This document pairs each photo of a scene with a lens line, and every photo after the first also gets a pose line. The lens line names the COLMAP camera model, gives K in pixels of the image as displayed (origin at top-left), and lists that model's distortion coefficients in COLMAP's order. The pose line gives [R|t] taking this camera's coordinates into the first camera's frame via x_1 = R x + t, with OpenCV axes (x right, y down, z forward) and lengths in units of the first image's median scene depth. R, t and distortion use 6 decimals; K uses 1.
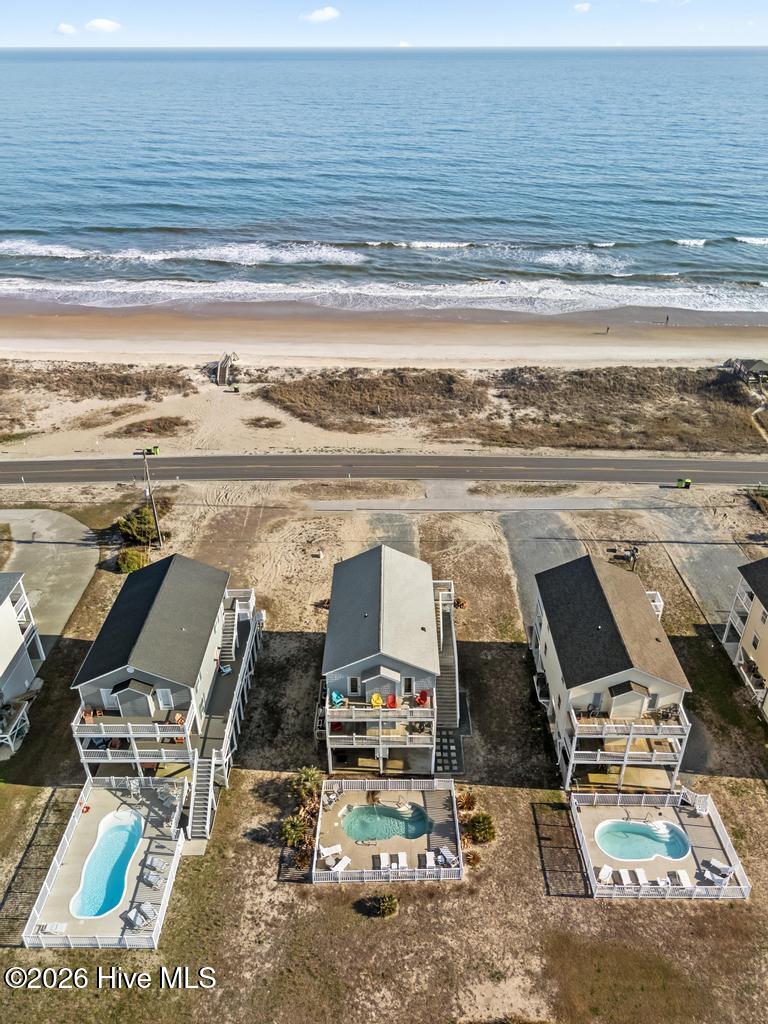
lens RADIAL K [[752.0, 0, 385.1], [0, 752.0, 508.9], [0, 0, 1]] dist [0.077492, -0.073809]
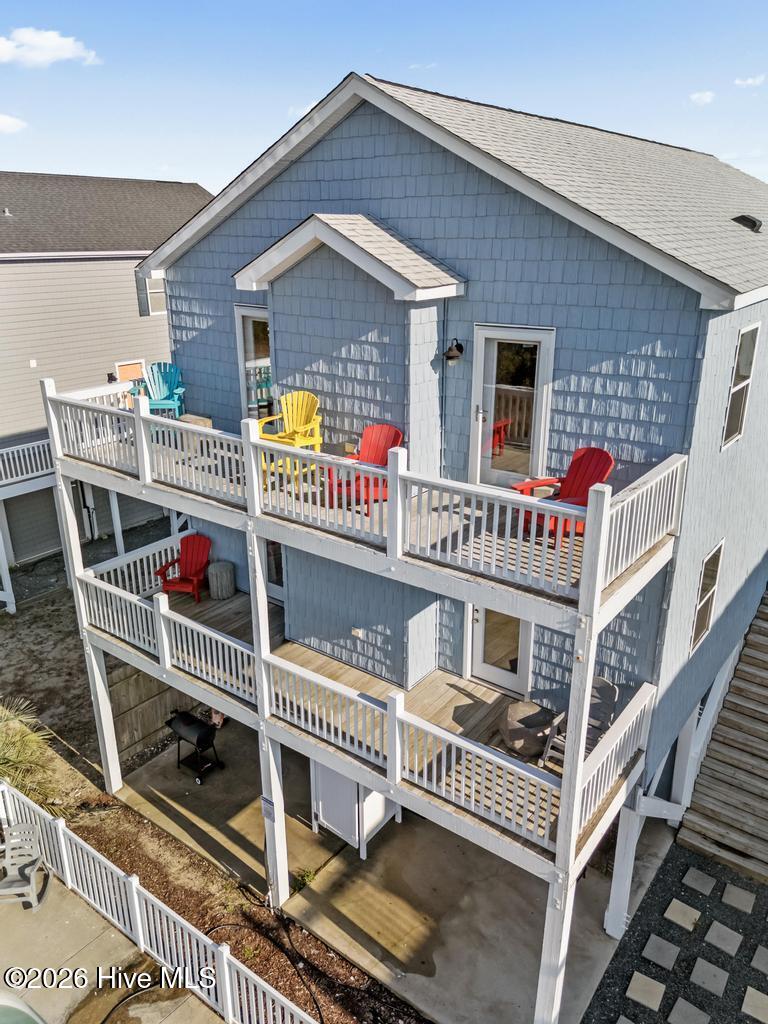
lens RADIAL K [[756.9, 0, 390.5], [0, 756.9, 512.1], [0, 0, 1]] dist [0.074279, -0.128655]
pose [[0.803071, 0.210870, -0.557324, 0.103923], [-0.309267, 0.946955, -0.087345, 0.282371], [0.509343, 0.242506, 0.825688, 0.889367]]
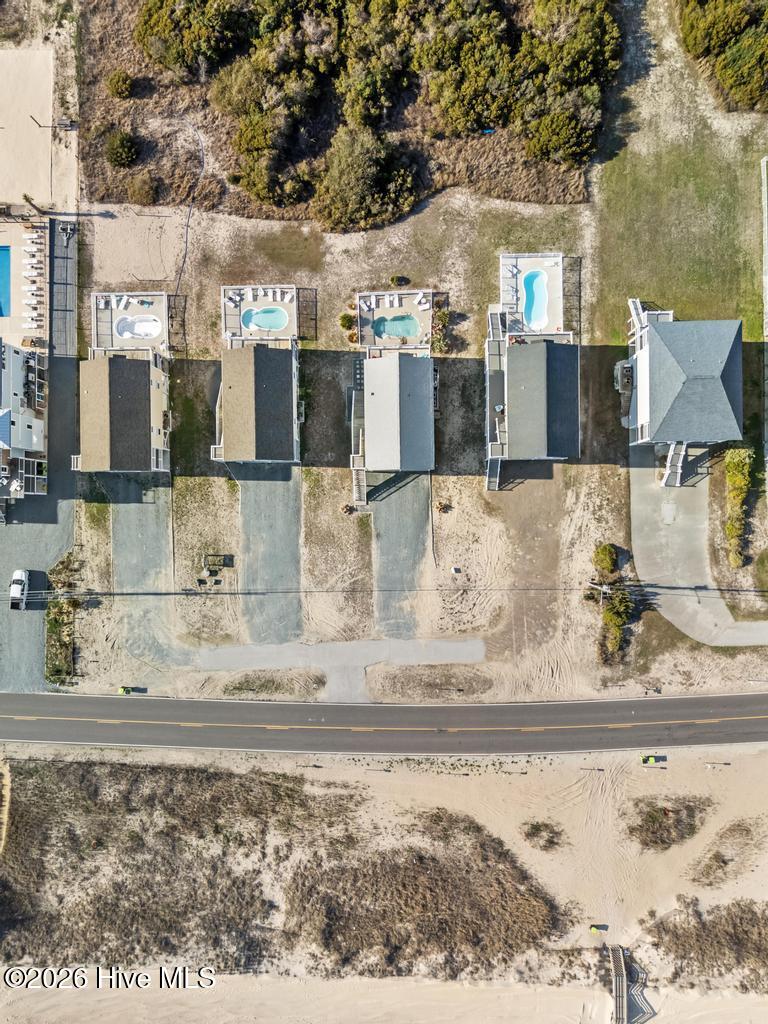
lens RADIAL K [[722.4, 0, 384.0], [0, 722.4, 512.0], [0, 0, 1]] dist [0.103318, -0.090379]
pose [[-0.999264, 0.019835, 0.032829, -0.018981], [0.017808, -0.518136, 0.855113, -1.369182], [0.033971, 0.855068, 0.517401, 0.454112]]
